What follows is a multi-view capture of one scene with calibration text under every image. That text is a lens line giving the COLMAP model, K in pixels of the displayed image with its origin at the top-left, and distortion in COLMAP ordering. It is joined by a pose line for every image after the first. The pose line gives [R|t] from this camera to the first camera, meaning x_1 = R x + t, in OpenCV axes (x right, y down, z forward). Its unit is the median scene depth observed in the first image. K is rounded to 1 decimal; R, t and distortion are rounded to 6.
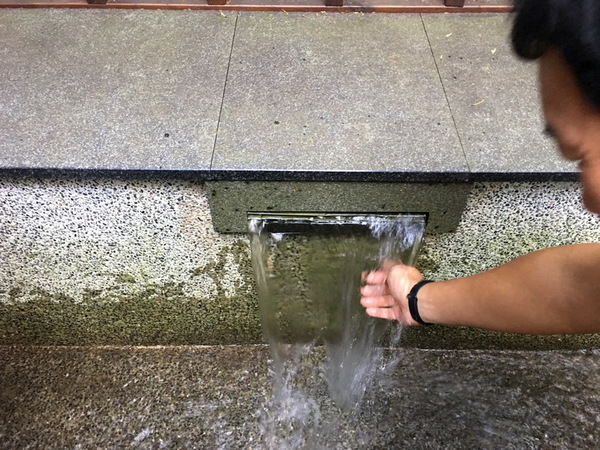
lens RADIAL K [[512.0, 0, 302.9], [0, 512.0, 223.8], [0, 0, 1]] dist [0.073723, -0.078527]
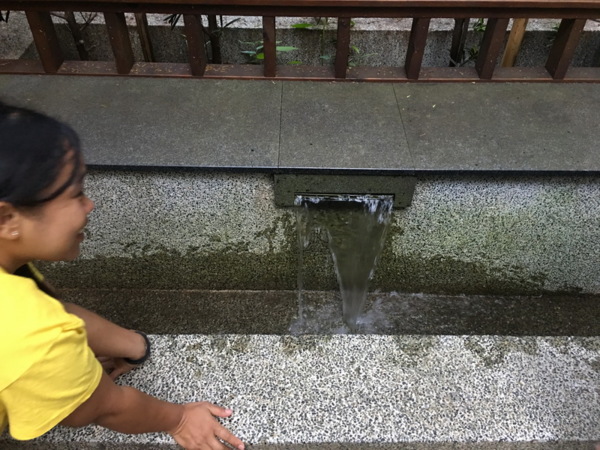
lens RADIAL K [[512.0, 0, 301.1], [0, 512.0, 222.3], [0, 0, 1]] dist [0.073723, -0.078527]
pose [[0.999944, 0.005754, 0.008835, -0.087889], [-0.005046, 0.996928, -0.078167, 0.191894], [-0.009258, 0.078118, 0.996901, -0.687946]]
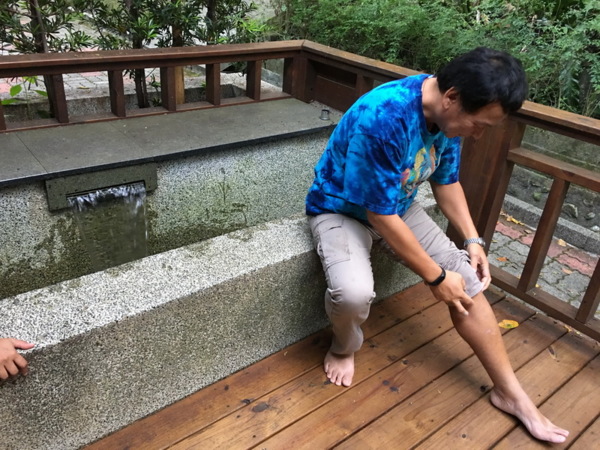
lens RADIAL K [[512.0, 0, 303.7], [0, 512.0, 224.4], [0, 0, 1]] dist [0.073723, -0.078527]
pose [[0.785586, -0.244059, 0.568585, -0.532041], [0.407678, 0.895426, -0.178917, 0.803265], [-0.465459, 0.372355, 0.802932, -1.100722]]
